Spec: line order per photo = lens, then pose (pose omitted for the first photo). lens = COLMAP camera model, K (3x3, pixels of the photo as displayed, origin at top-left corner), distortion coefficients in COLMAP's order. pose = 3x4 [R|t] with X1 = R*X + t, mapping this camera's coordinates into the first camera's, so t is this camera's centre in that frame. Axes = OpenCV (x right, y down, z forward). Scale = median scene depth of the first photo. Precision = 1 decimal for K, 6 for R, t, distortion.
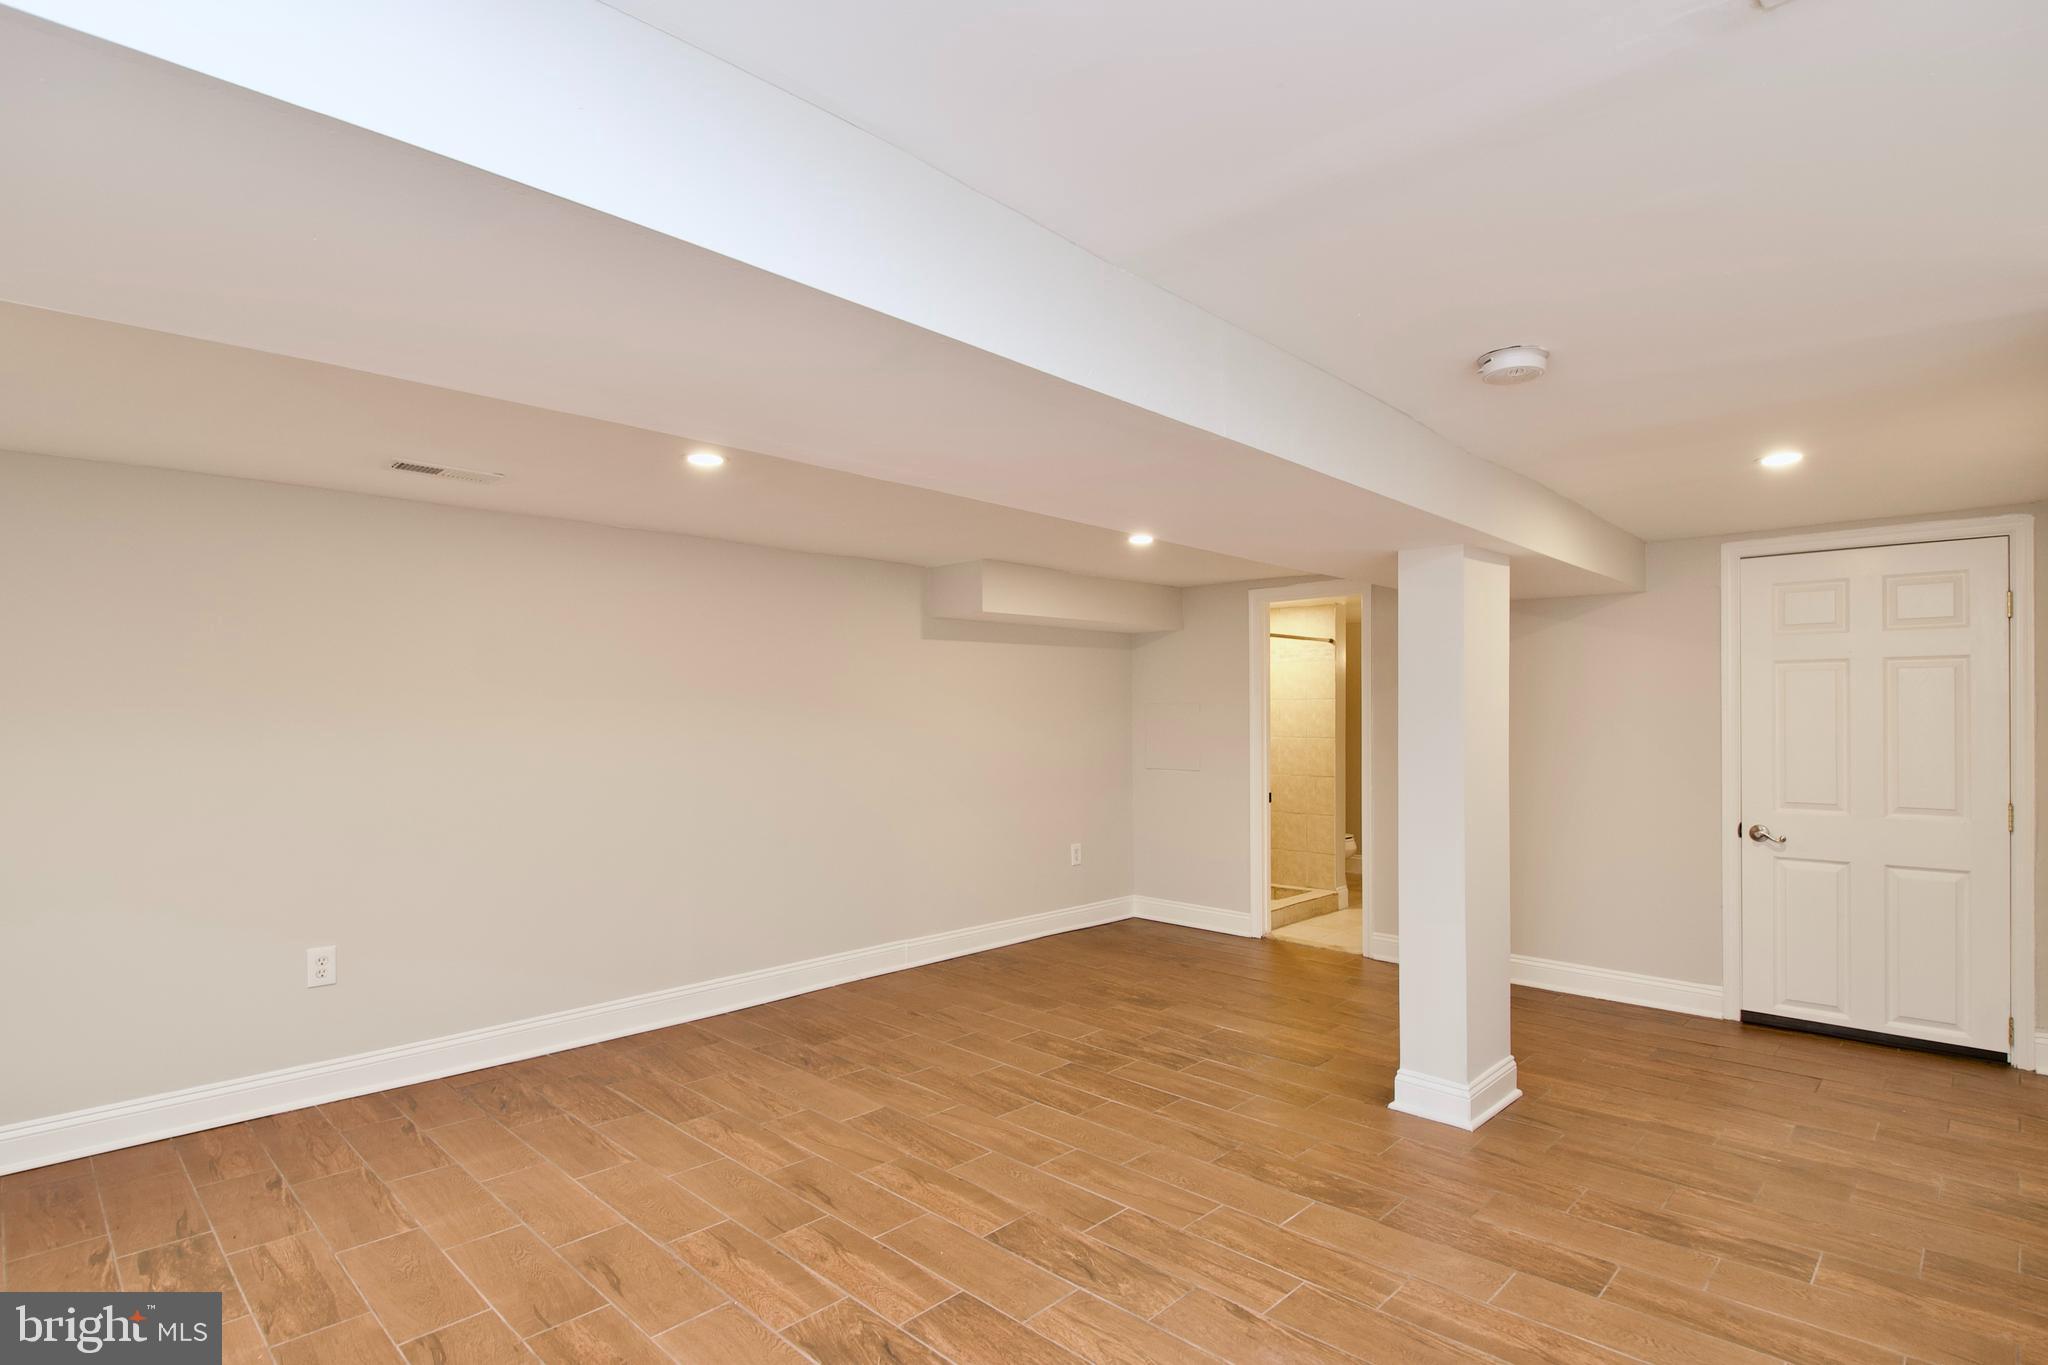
lens RADIAL K [[1020.5, 0, 1021.4], [0, 1020.5, 684.5], [0, 0, 1]] dist [0.000358, -0.000333]
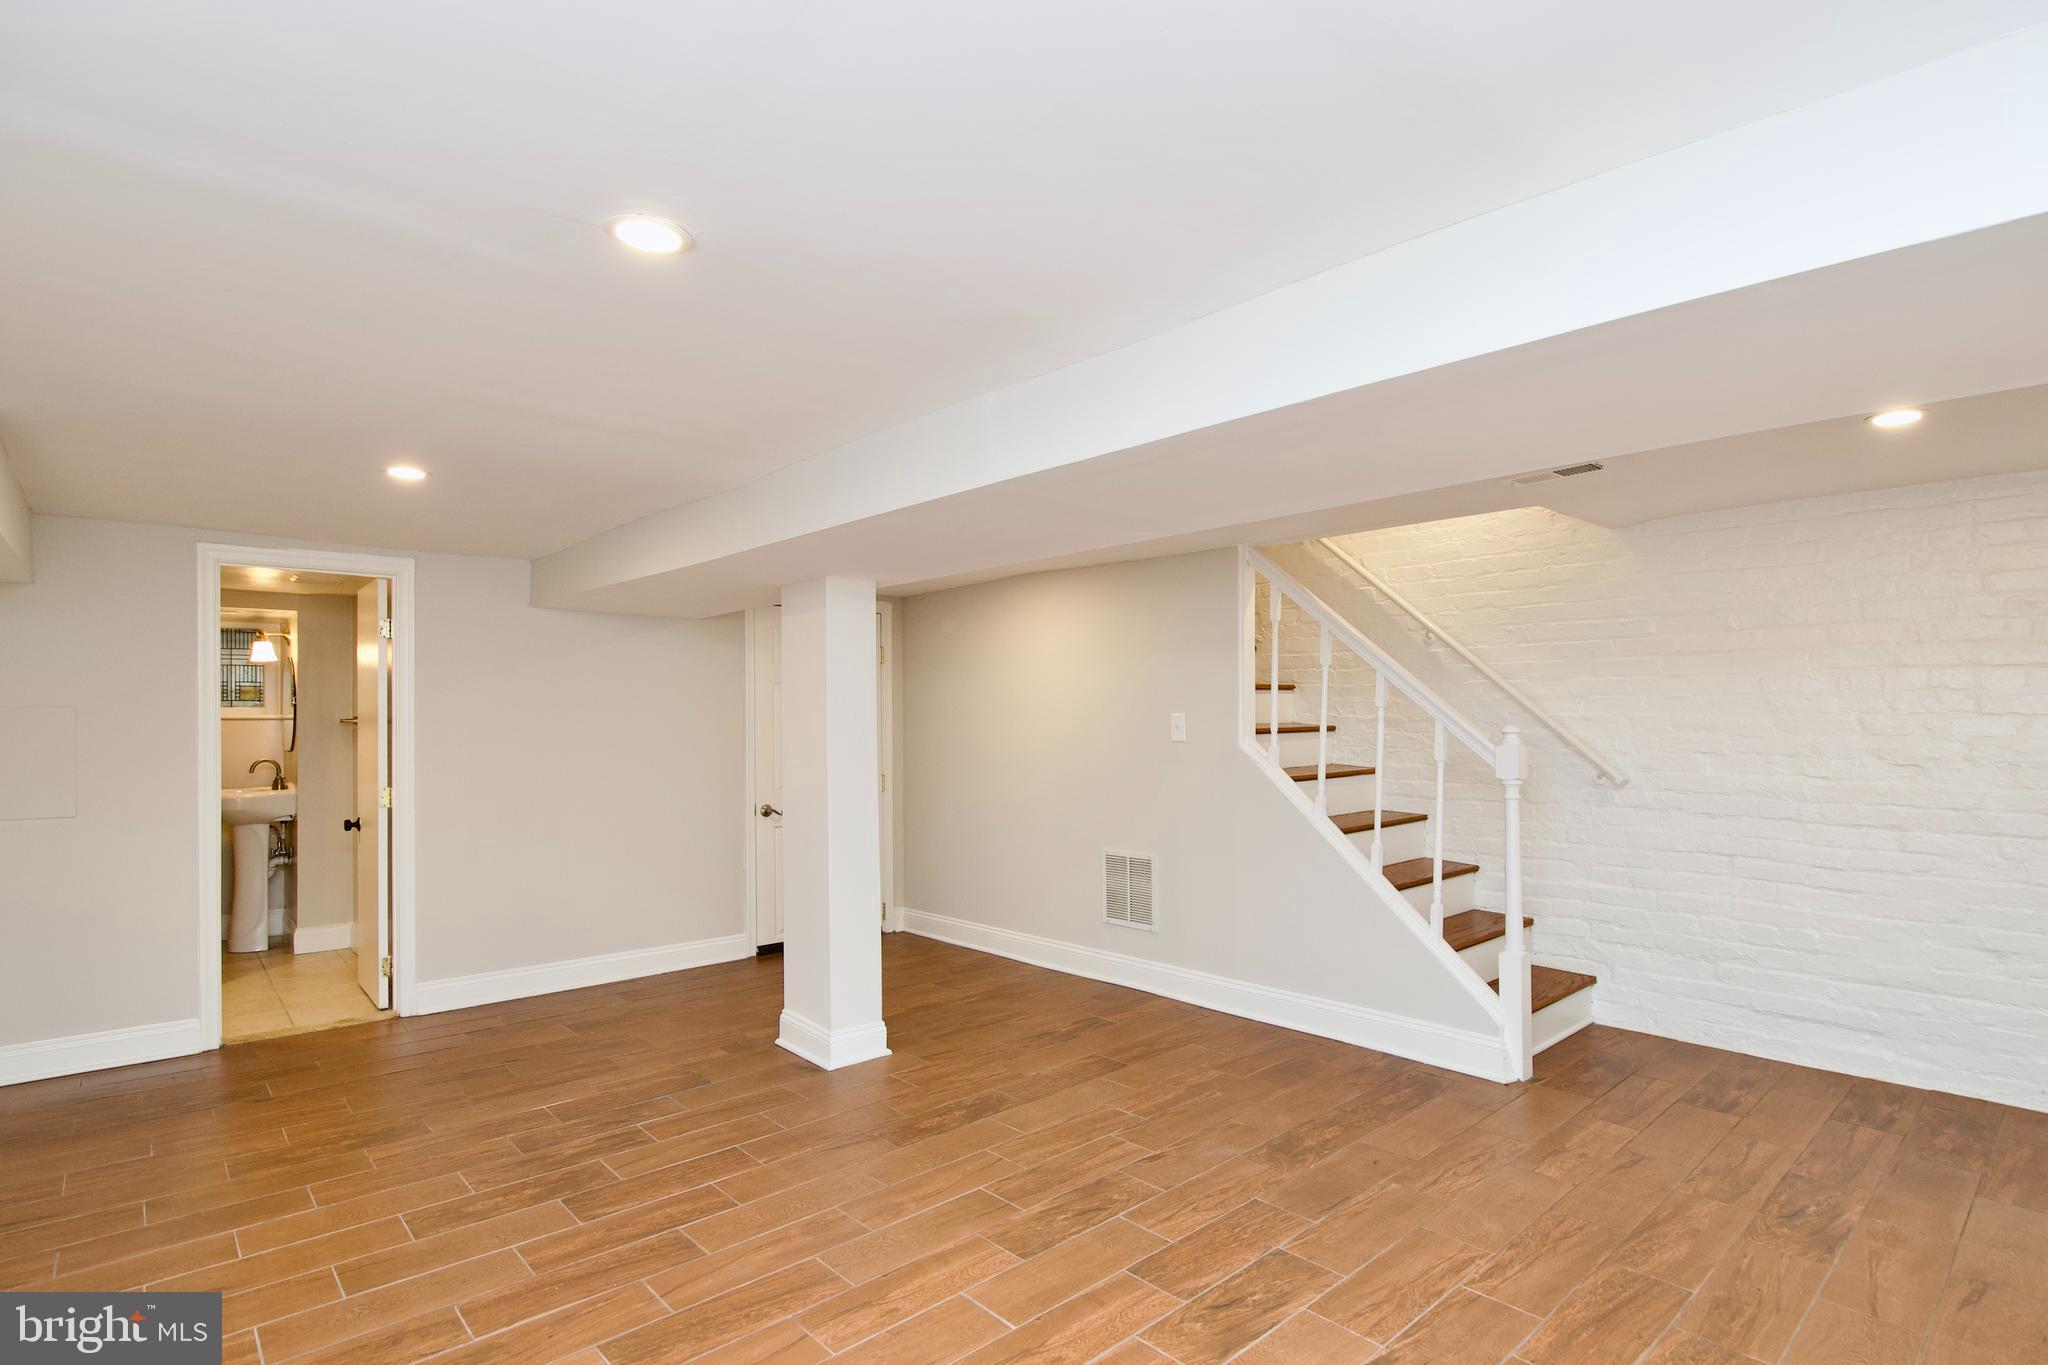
lens RADIAL K [[1020.5, 0, 1060.9], [0, 1020.5, 721.9], [0, 0, 1]] dist [0.000358, -0.000333]
pose [[0.052808, -0.001711, 0.998603, -0.821635], [-0.021523, 0.999764, 0.002851, 0.024327], [-0.998373, -0.021644, 0.052758, 0.762459]]
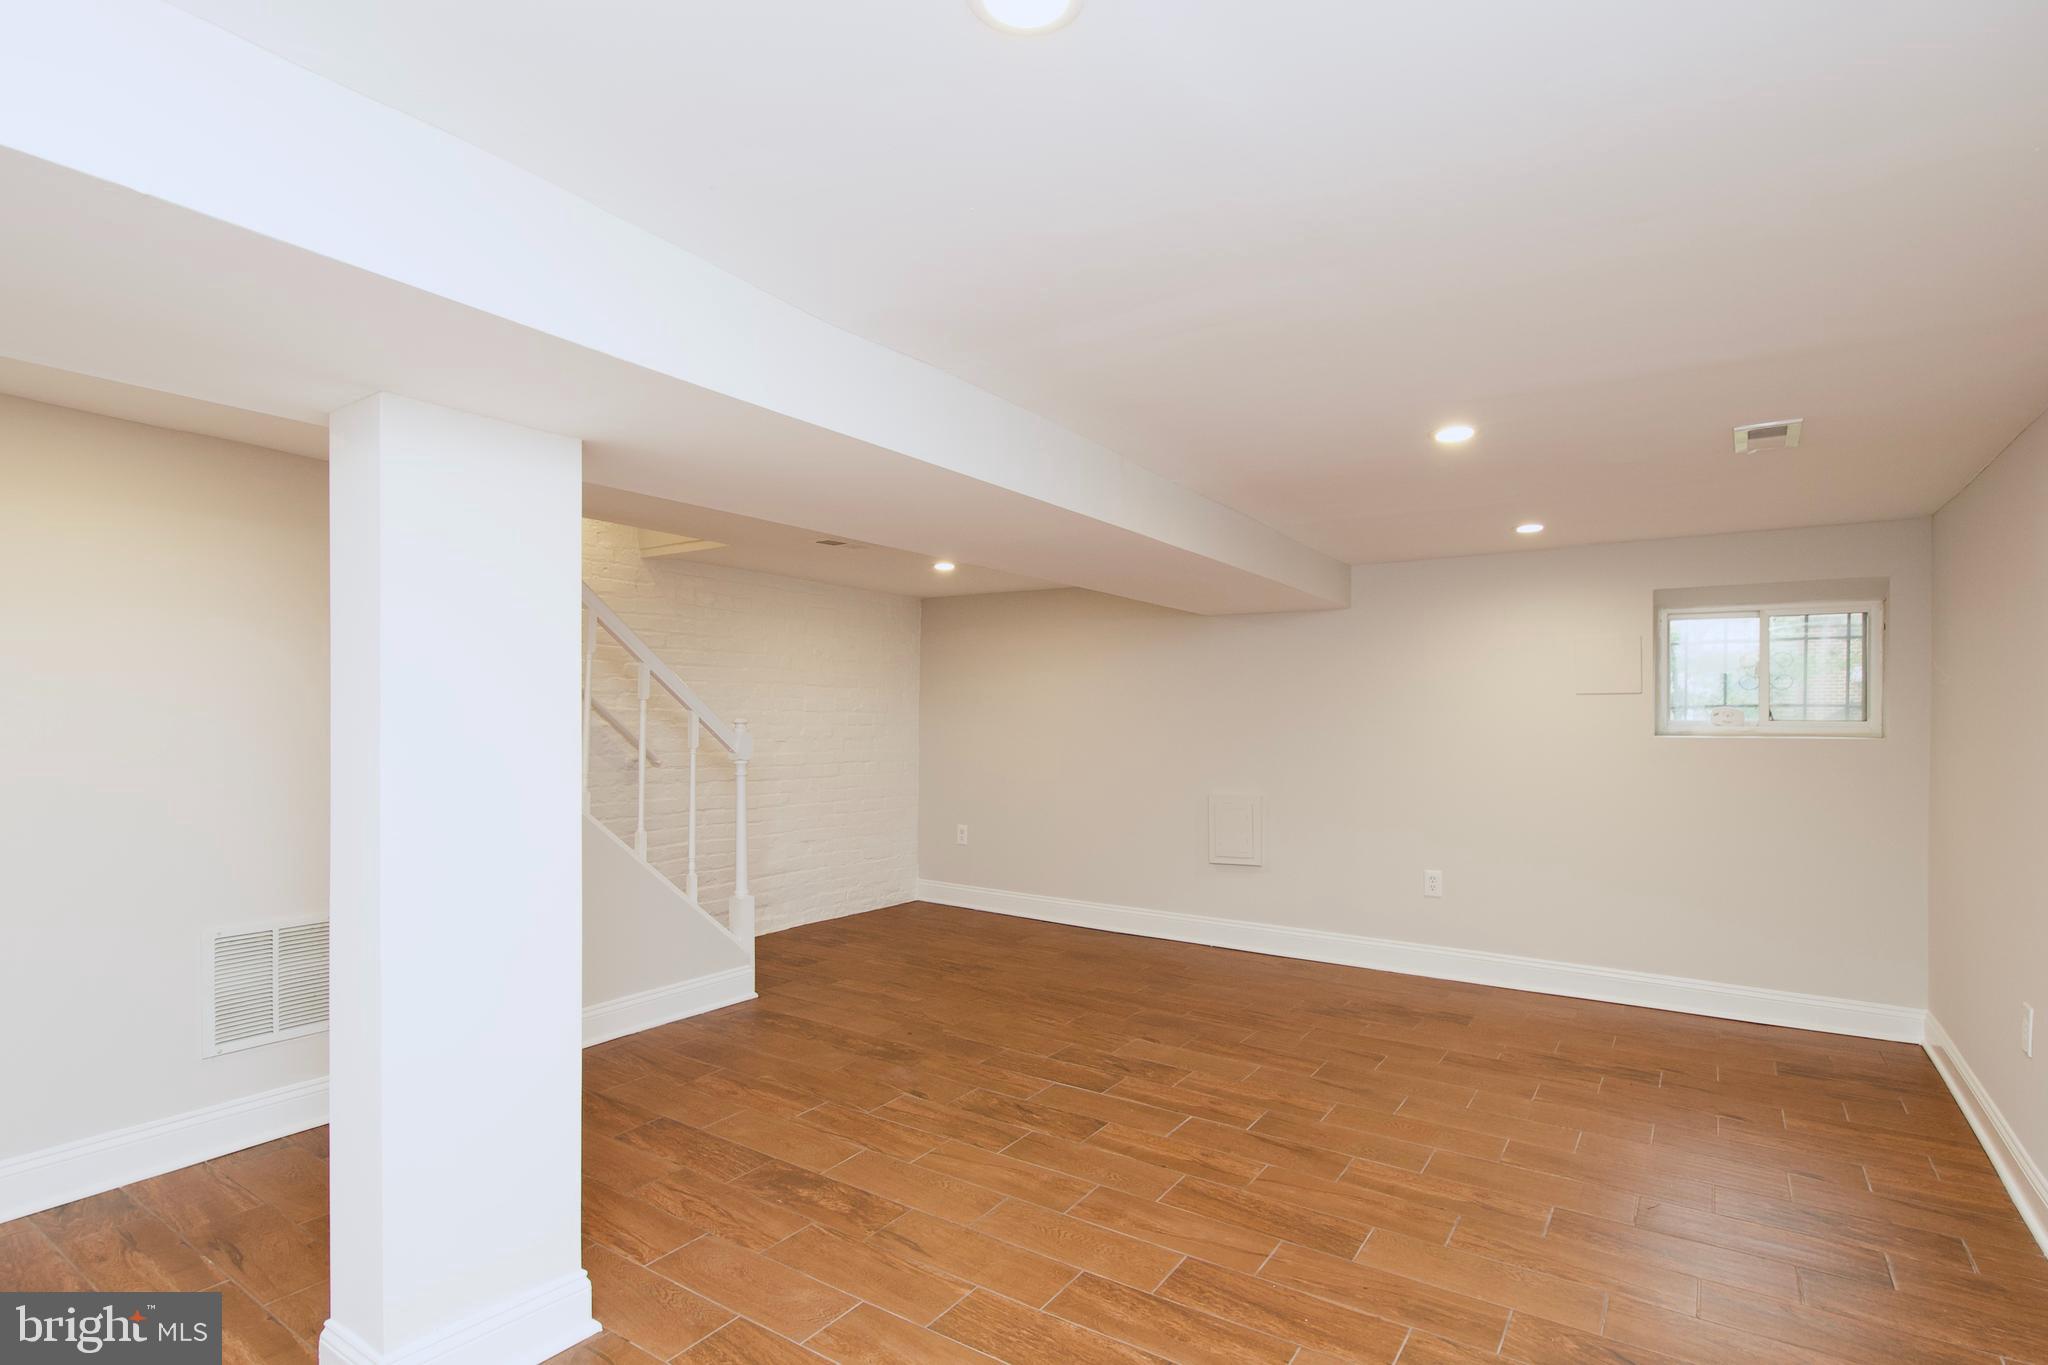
lens RADIAL K [[1020.5, 0, 1027.3], [0, 1020.5, 731.3], [0, 0, 1]] dist [0.000358, -0.000333]
pose [[-0.983990, 0.000529, -0.178223, 0.234900], [0.002759, 0.999921, -0.012266, 0.061546], [0.178202, -0.012561, -0.983914, 1.832432]]
